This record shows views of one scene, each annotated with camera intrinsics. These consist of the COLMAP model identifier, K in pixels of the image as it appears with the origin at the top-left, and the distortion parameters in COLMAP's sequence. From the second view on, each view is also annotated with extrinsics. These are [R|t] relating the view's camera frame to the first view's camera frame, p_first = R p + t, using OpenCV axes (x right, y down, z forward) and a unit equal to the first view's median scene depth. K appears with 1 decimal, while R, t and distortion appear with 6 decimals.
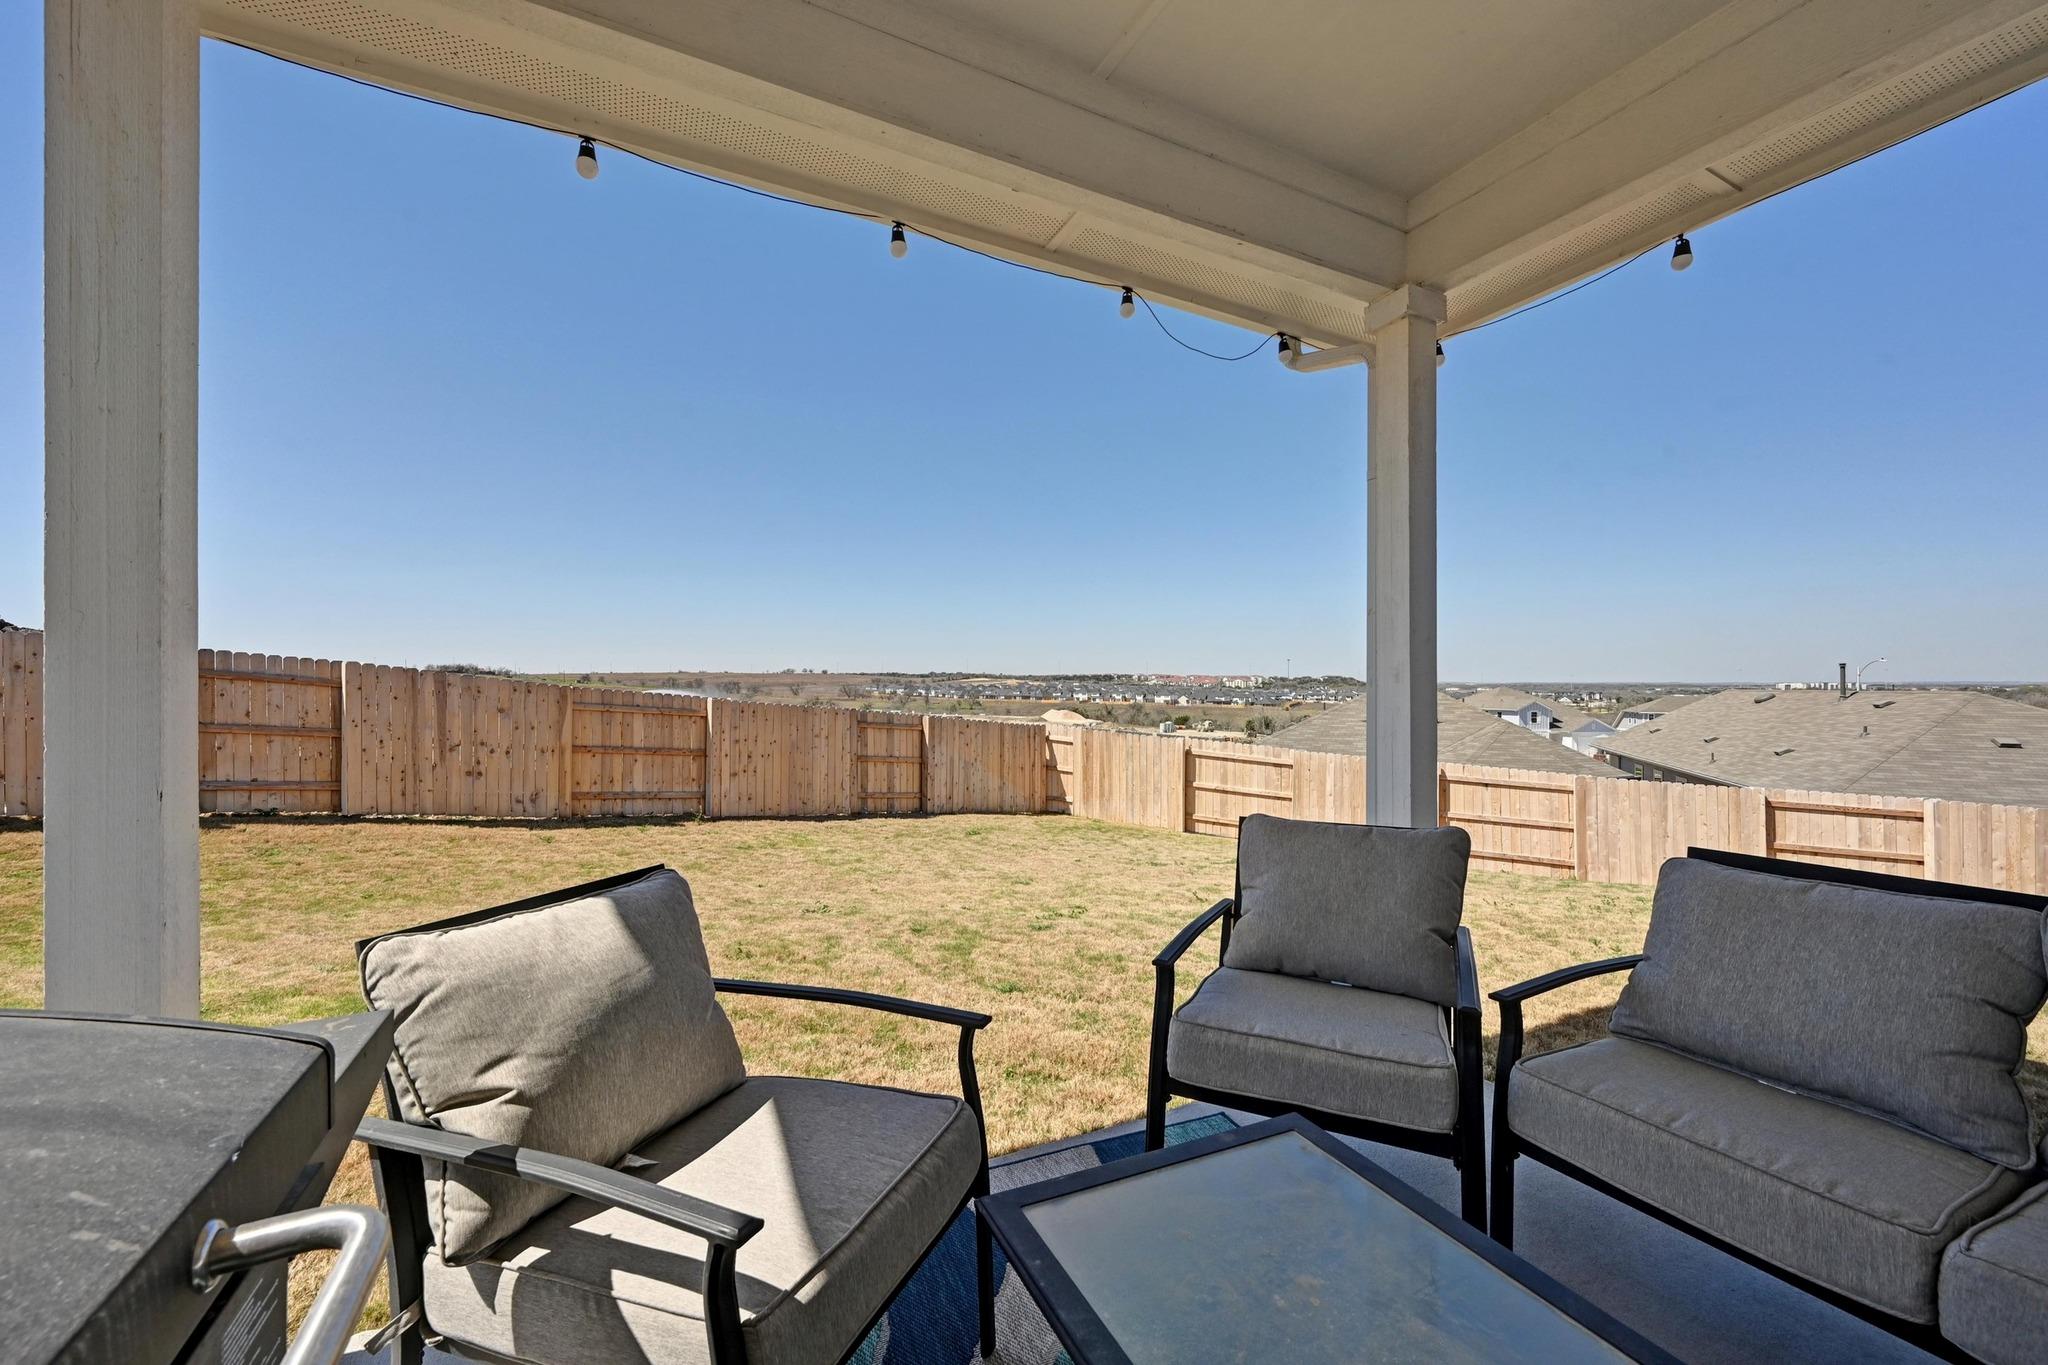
lens RADIAL K [[815.6, 0, 1036.9], [0, 815.6, 684.4], [0, 0, 1]] dist [0.003174, -0.001682]
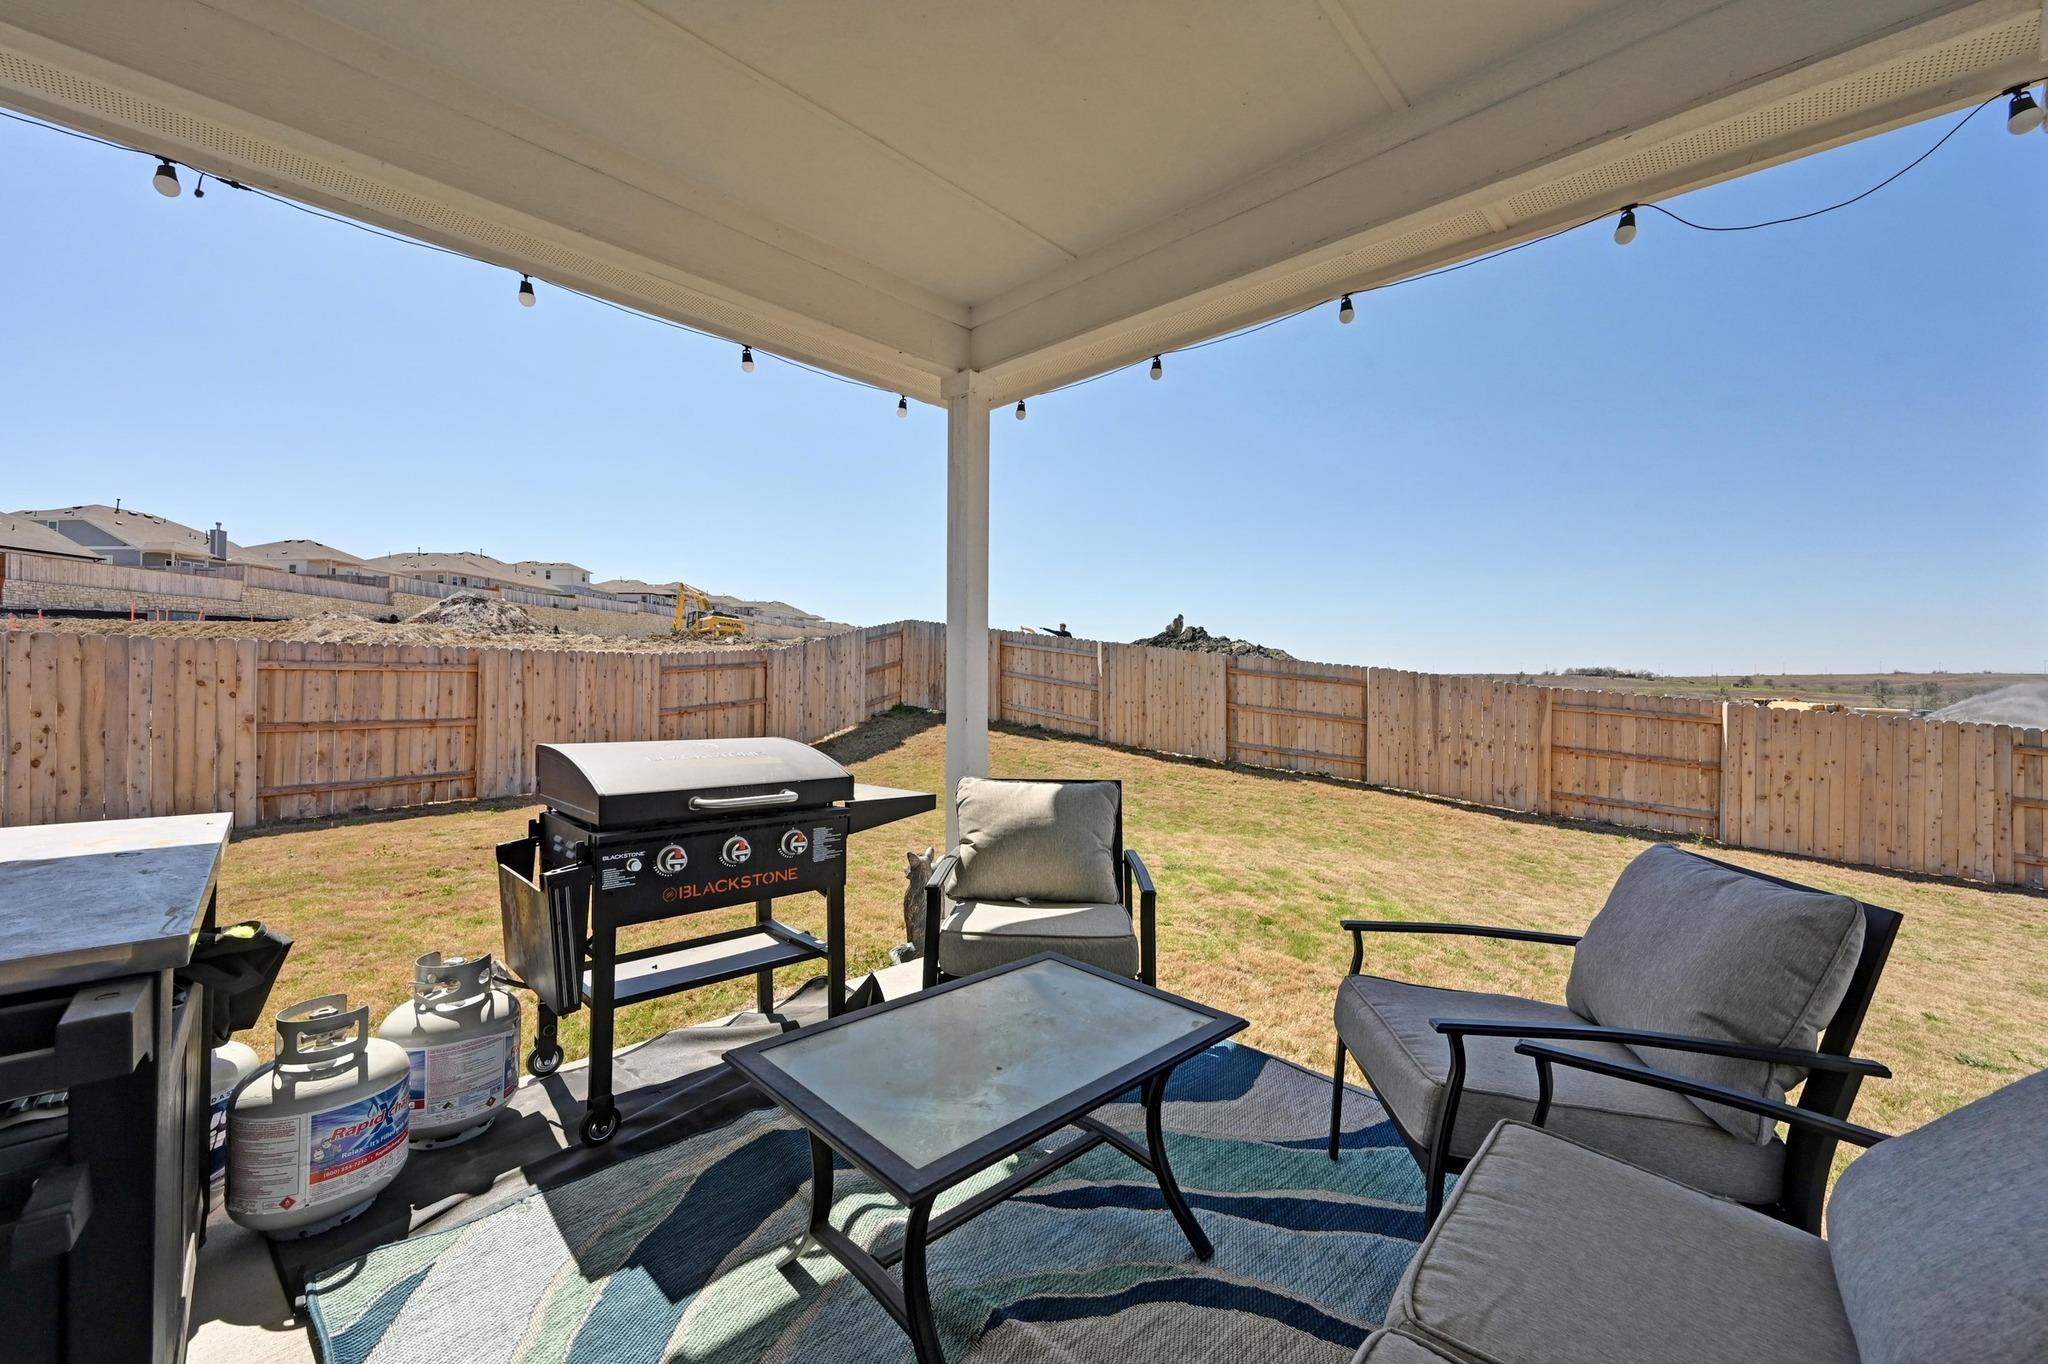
lens RADIAL K [[815.6, 0, 1015.1], [0, 815.6, 679.5], [0, 0, 1]] dist [0.003174, -0.001682]
pose [[0.320506, -0.002541, -0.947243, 0.156376], [-0.006772, 0.999965, -0.004974, 0.001922], [0.947222, 0.008009, 0.320477, 0.030585]]
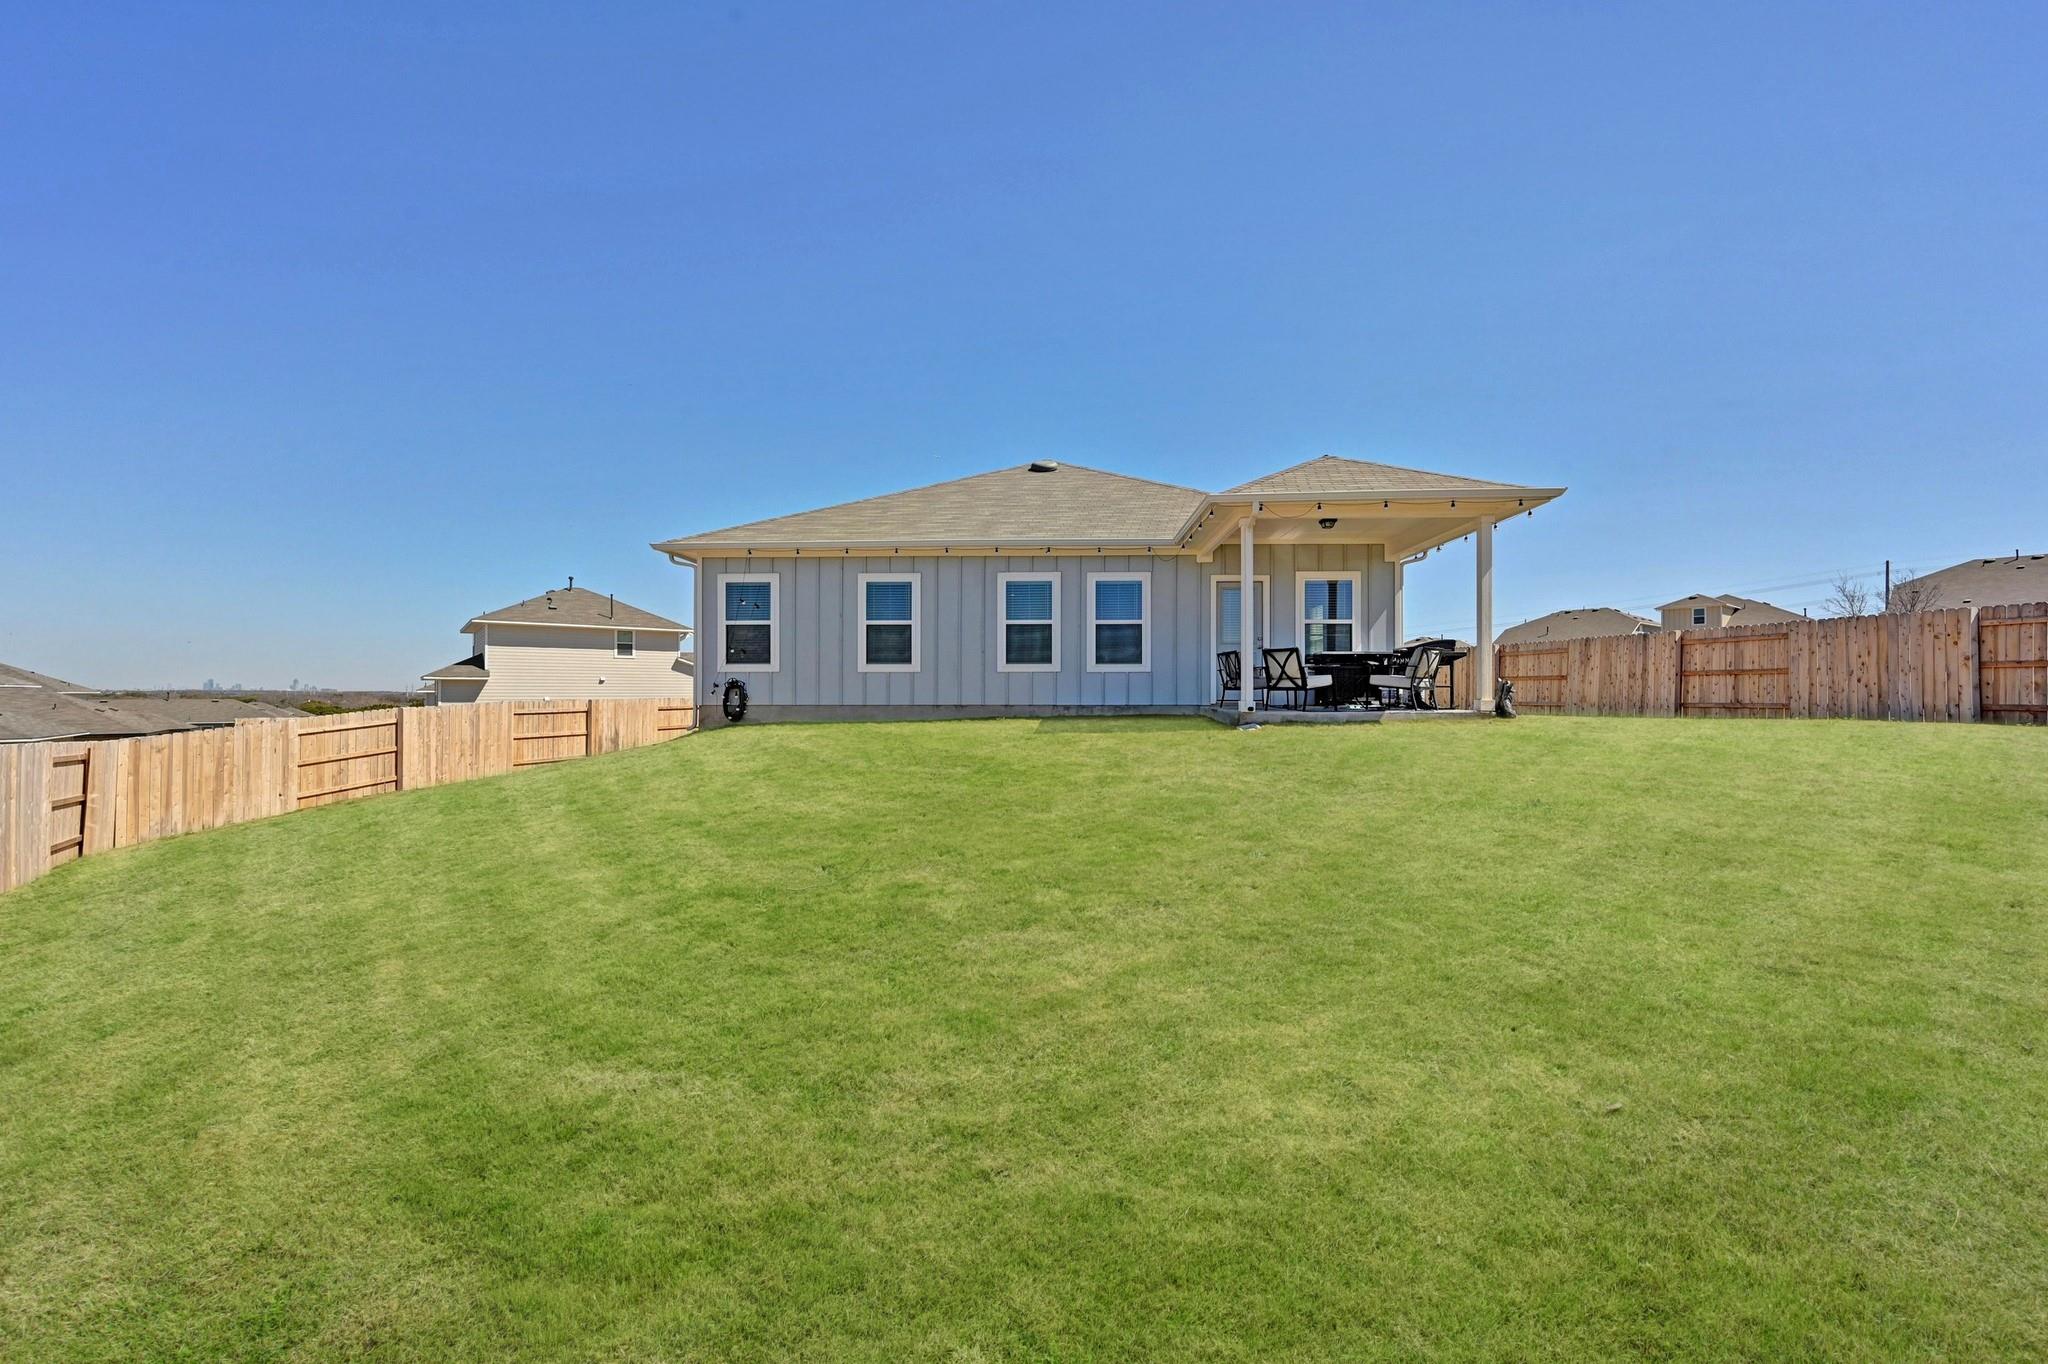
lens RADIAL K [[815.6, 0, 1039.0], [0, 815.6, 694.2], [0, 0, 1]] dist [0.003174, -0.001682]
pose [[-0.885087, -0.004137, 0.465406, -0.095603], [-0.004867, 0.999988, -0.000365, 0.081852], [-0.465399, -0.002588, -0.885097, 1.058005]]
